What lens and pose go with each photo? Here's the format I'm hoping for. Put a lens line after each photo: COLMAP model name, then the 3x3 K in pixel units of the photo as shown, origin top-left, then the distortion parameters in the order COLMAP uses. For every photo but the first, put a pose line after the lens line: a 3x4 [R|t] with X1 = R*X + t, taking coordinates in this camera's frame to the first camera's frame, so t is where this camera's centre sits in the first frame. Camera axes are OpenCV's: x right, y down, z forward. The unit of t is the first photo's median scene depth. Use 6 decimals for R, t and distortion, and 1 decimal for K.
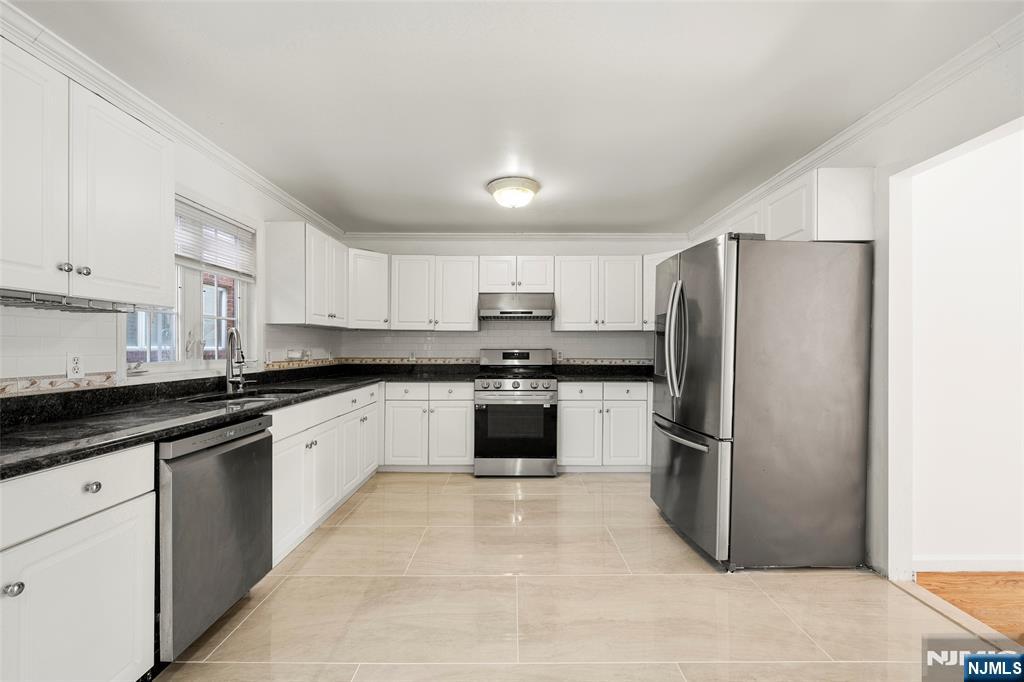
lens RADIAL K [[419.9, 0, 512.0], [0, 419.9, 341.0], [0, 0, 1]] dist [-0.001945, -0.000076]
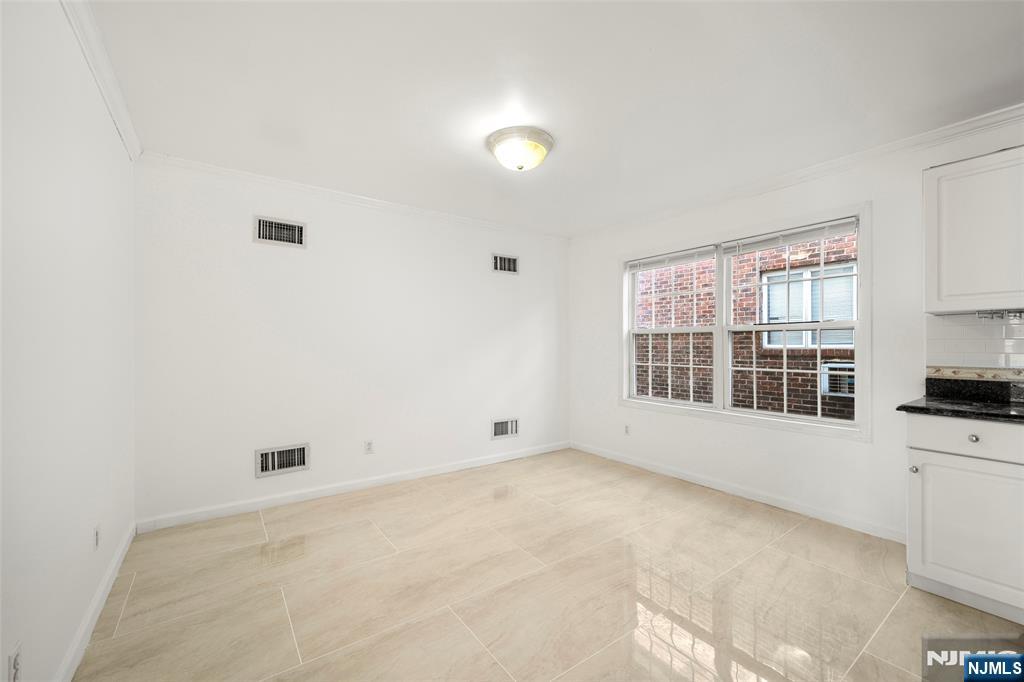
lens RADIAL K [[419.9, 0, 512.0], [0, 419.9, 341.0], [0, 0, 1]] dist [-0.001945, -0.000076]
pose [[-0.811271, -0.005466, -0.584645, 0.393222], [0.009532, 0.999700, -0.022573, 0.003349], [0.584593, -0.023885, -0.810975, 0.389943]]
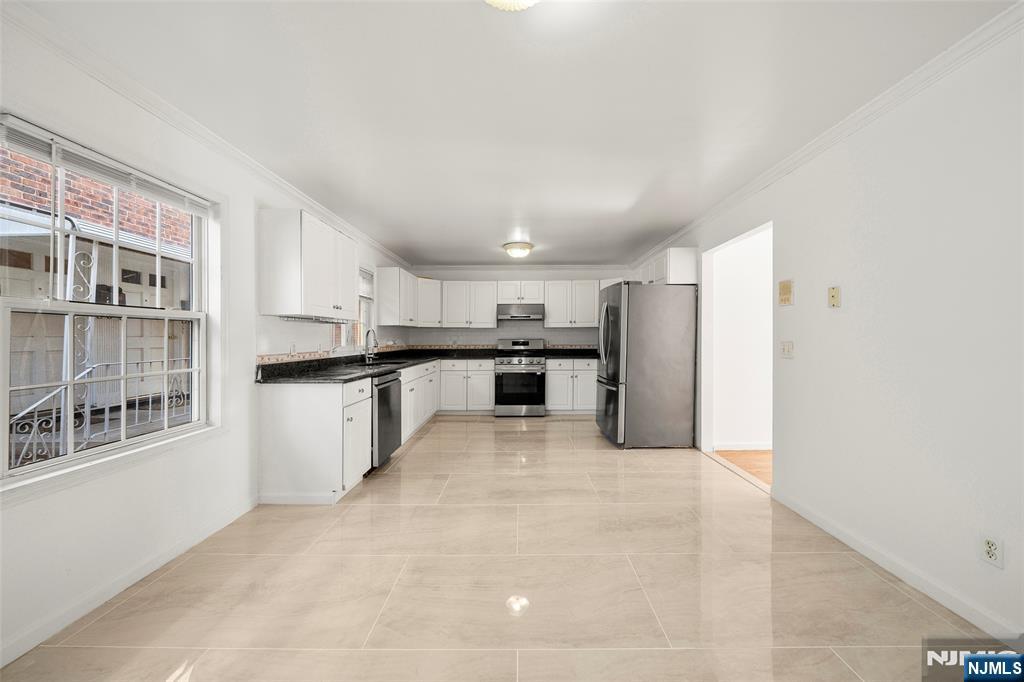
lens RADIAL K [[361.6, 0, 523.1], [0, 361.6, 338.4], [0, 0, 1]] dist [0.000101, -0.000019]
pose [[0.999971, -0.004254, 0.006351, 0.012086], [0.004140, 0.999833, 0.017779, -0.008915], [-0.006425, -0.017752, 0.999822, -0.419480]]
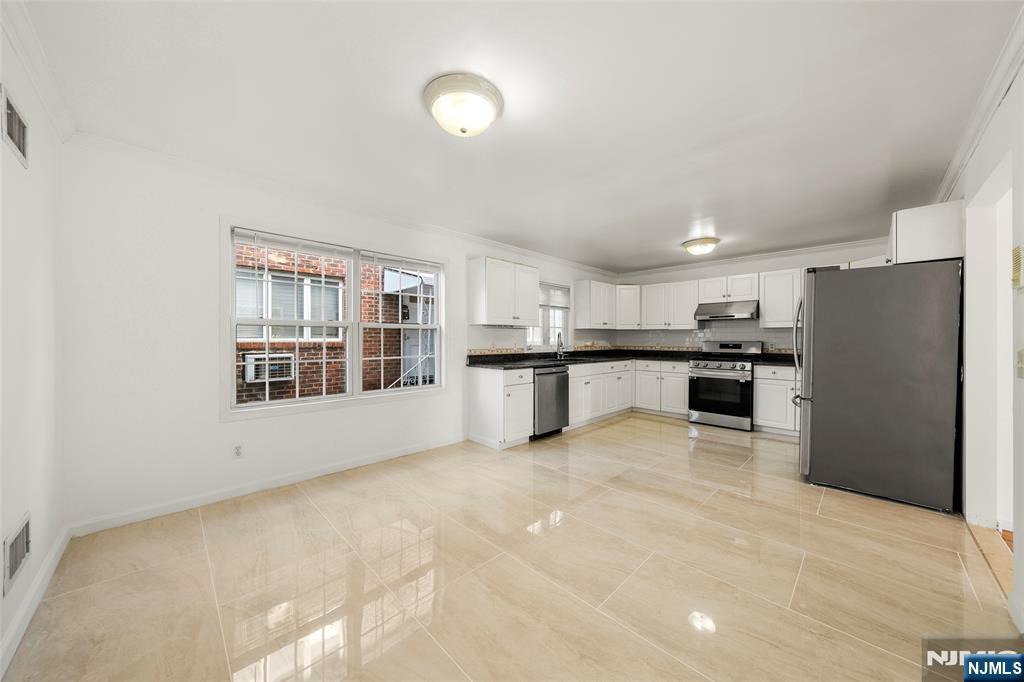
lens RADIAL K [[353.1, 0, 512.0], [0, 353.1, 341.0], [0, 0, 1]] dist [-0.000674, -0.000108]
pose [[0.709255, 0.004773, -0.704936, 0.377556], [0.009454, 0.999823, 0.016282, -0.009737], [0.704889, -0.018213, 0.709084, -0.416219]]
